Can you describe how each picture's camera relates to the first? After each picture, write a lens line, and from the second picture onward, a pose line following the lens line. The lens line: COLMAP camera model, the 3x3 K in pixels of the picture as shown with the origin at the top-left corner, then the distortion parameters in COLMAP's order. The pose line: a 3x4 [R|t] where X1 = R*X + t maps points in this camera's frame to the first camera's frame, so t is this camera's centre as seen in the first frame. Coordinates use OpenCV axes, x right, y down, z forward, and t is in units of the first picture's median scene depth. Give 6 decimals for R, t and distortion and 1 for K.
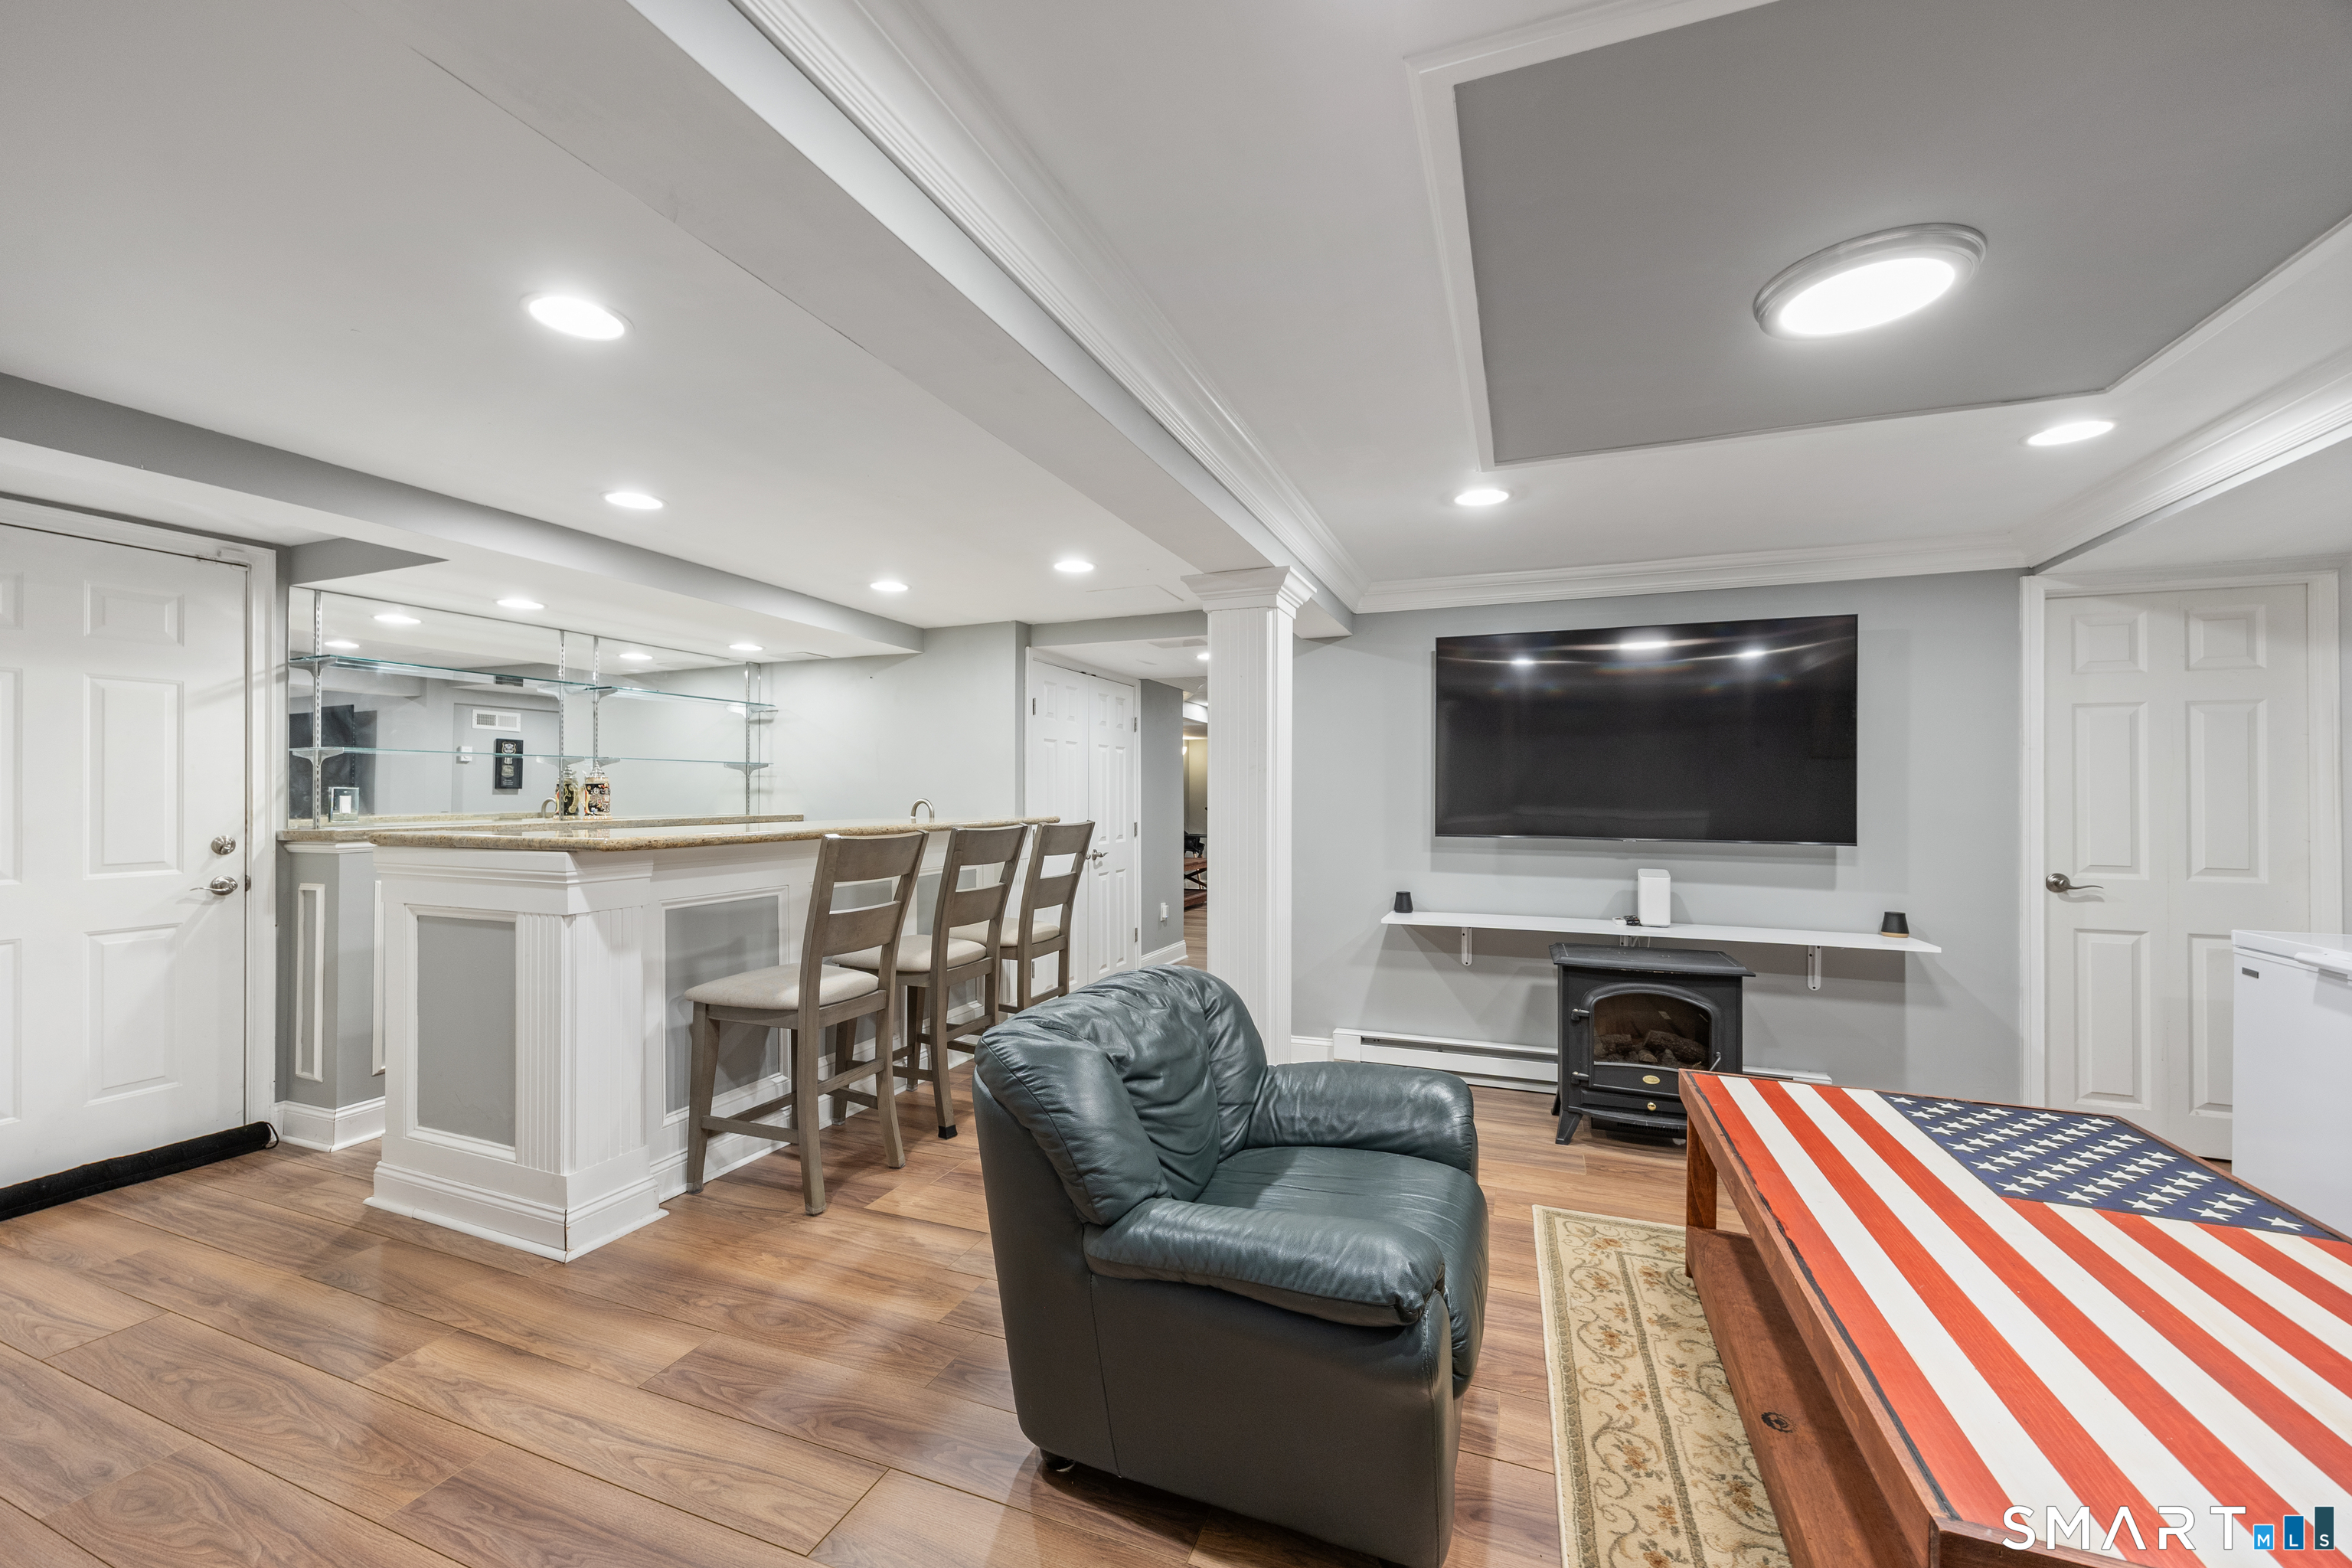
lens RADIAL K [[912.3, 0, 1163.4], [0, 912.3, 797.7], [0, 0, 1]] dist [-0.001755, -0.000363]
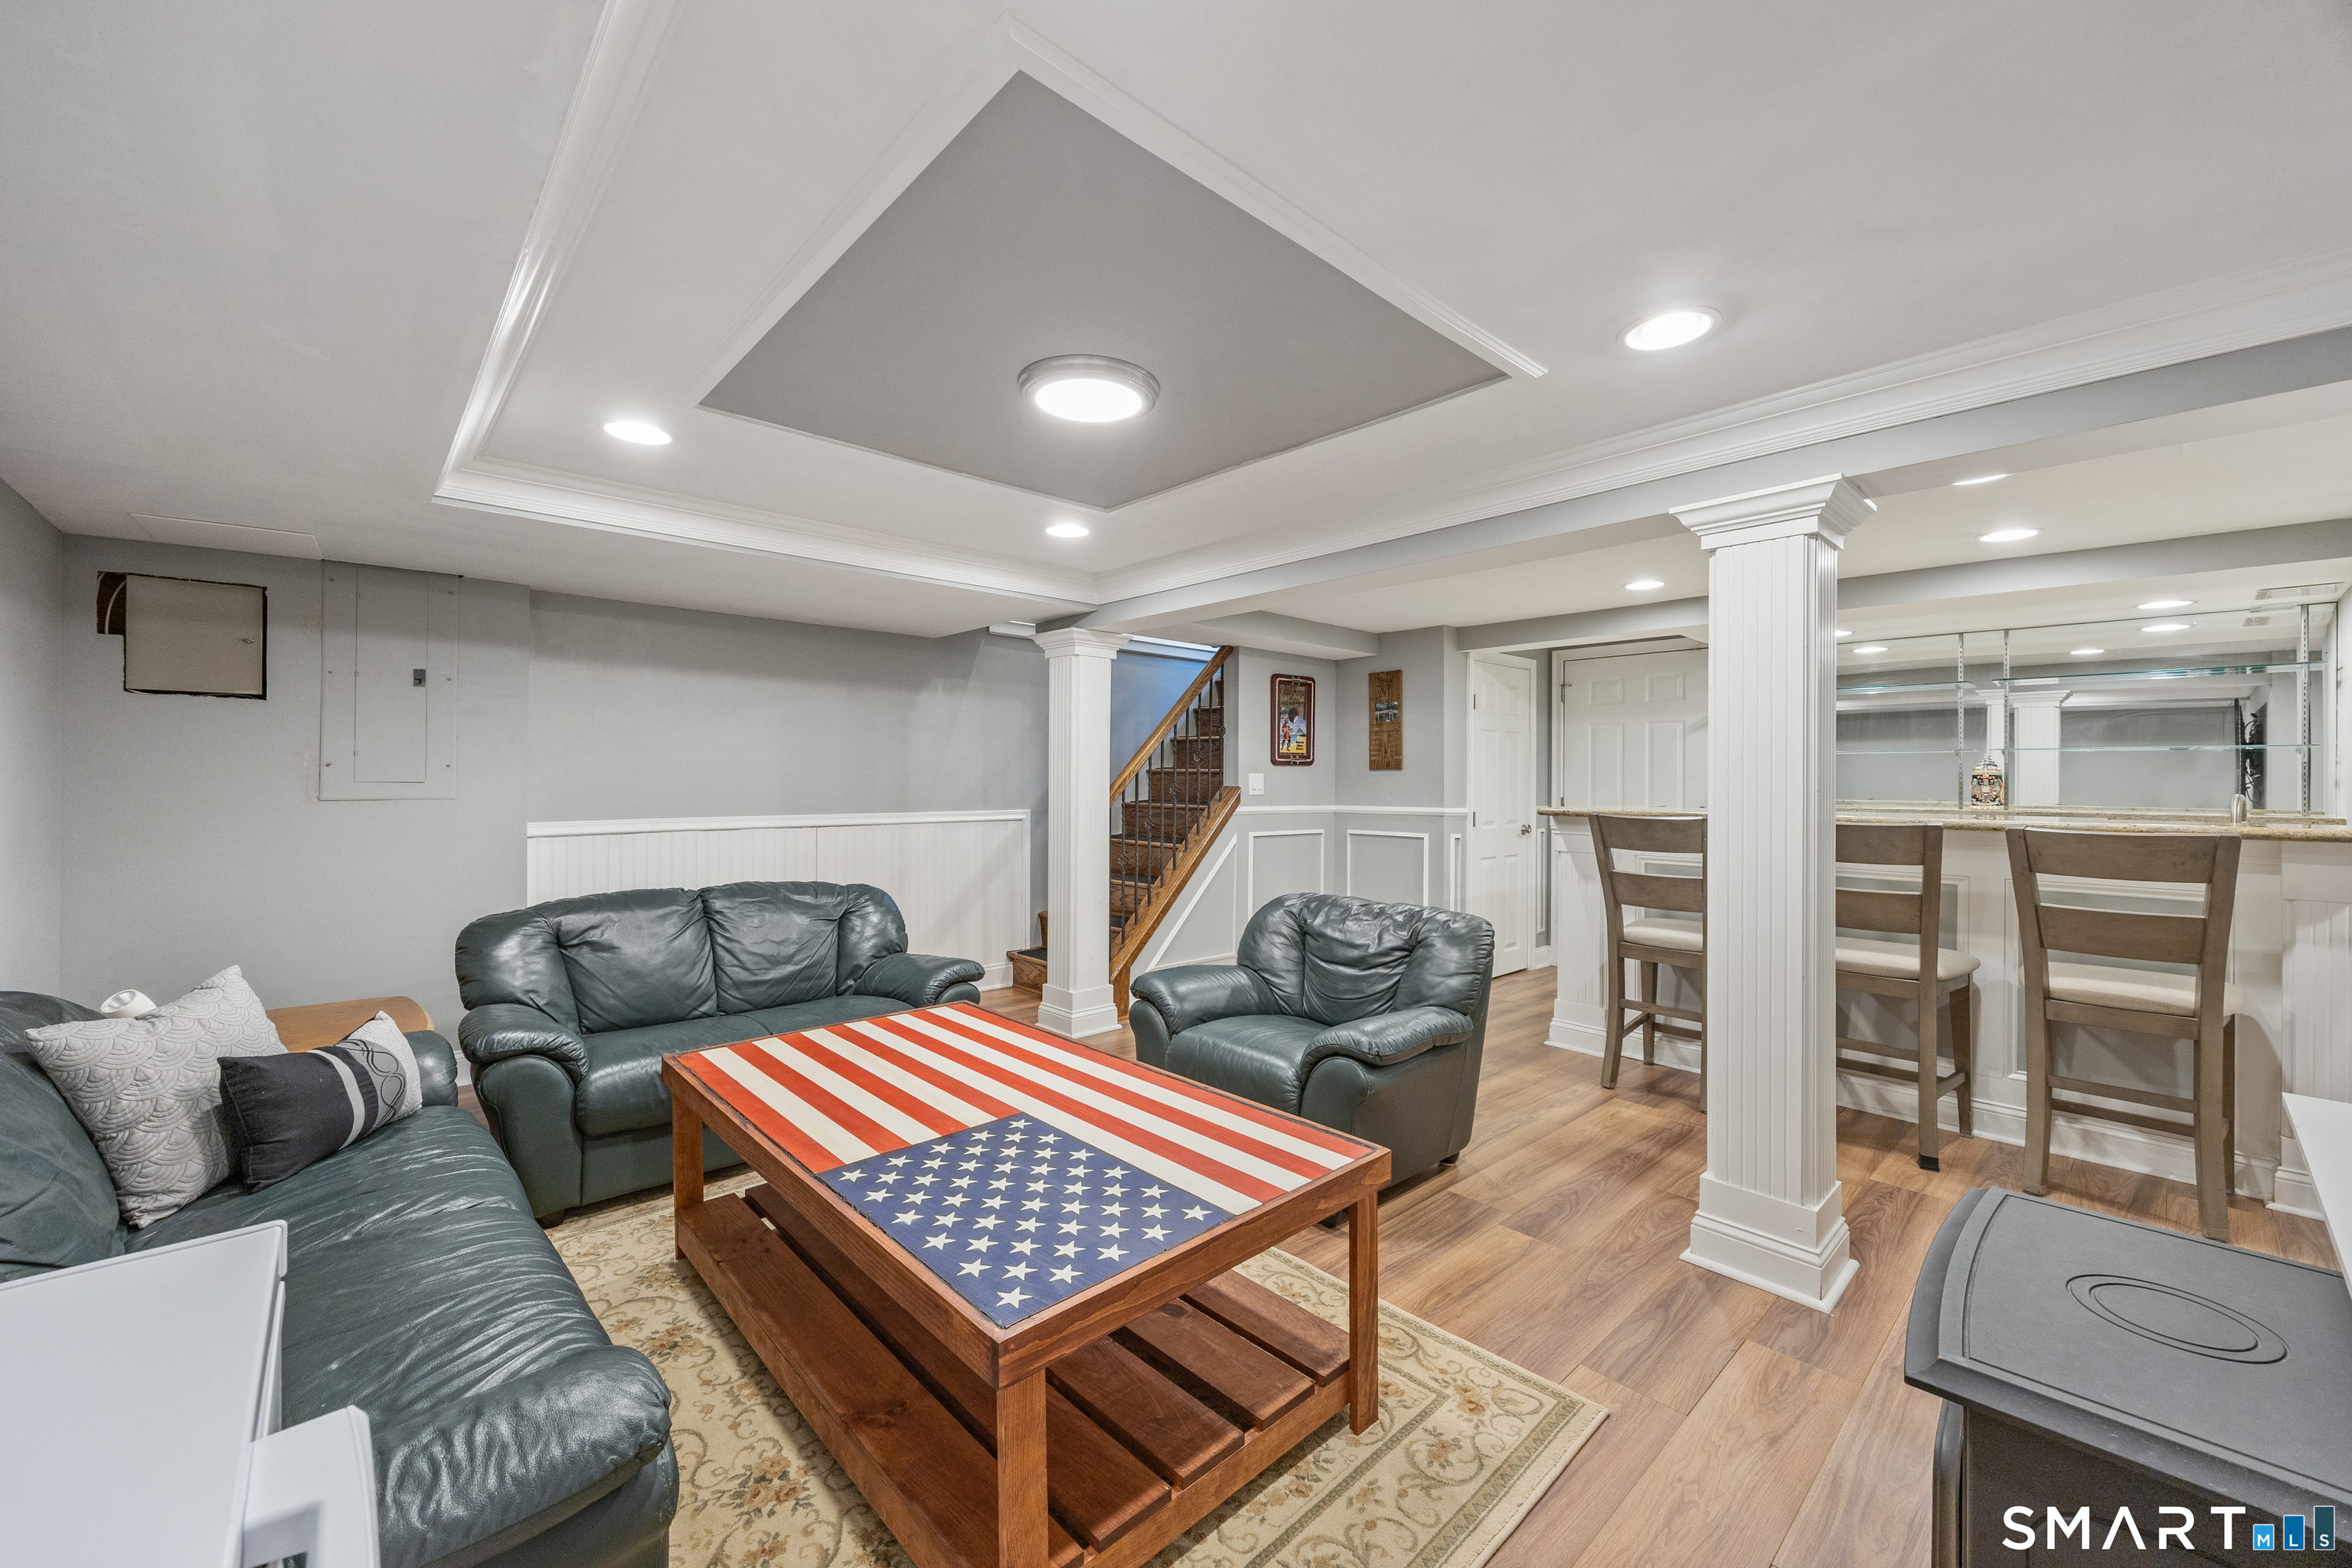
lens RADIAL K [[912.3, 0, 1164.9], [0, 912.3, 781.9], [0, 0, 1]] dist [-0.001755, -0.000363]
pose [[-0.440508, -0.003586, -0.897741, 1.150297], [-0.005462, 0.999984, -0.001314, 0.002198], [0.897732, 0.004324, -0.440521, 1.018121]]
